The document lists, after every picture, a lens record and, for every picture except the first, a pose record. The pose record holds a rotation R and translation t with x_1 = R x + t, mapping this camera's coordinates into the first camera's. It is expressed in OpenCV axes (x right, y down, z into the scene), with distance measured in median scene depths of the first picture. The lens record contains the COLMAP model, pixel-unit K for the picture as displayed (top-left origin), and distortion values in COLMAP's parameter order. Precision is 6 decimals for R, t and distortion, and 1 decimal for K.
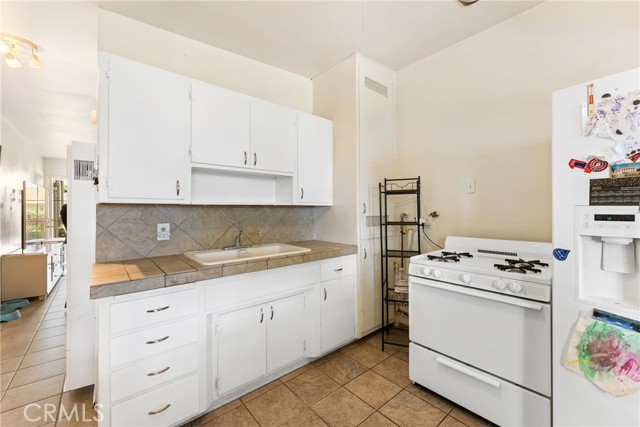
lens RADIAL K [[259.6, 0, 320.8], [0, 259.6, 211.5], [0, 0, 1]] dist [0.002982, -0.000244]
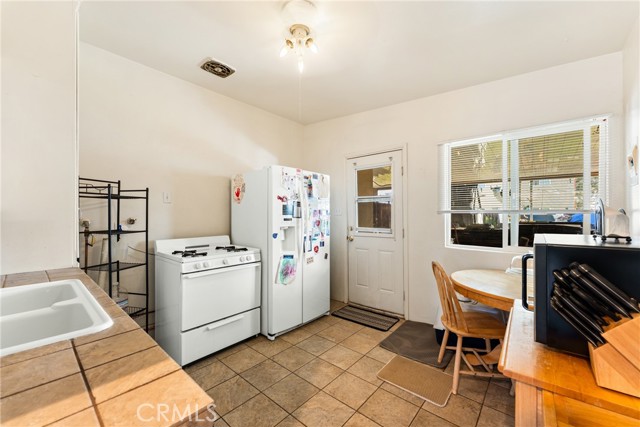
lens RADIAL K [[259.6, 0, 320.2], [0, 259.6, 213.0], [0, 0, 1]] dist [0.002982, -0.000244]
pose [[-0.139024, 0.009029, 0.990248, -0.987634], [0.003627, 0.999956, -0.008609, -0.011606], [-0.990282, 0.002395, -0.139050, 0.637034]]
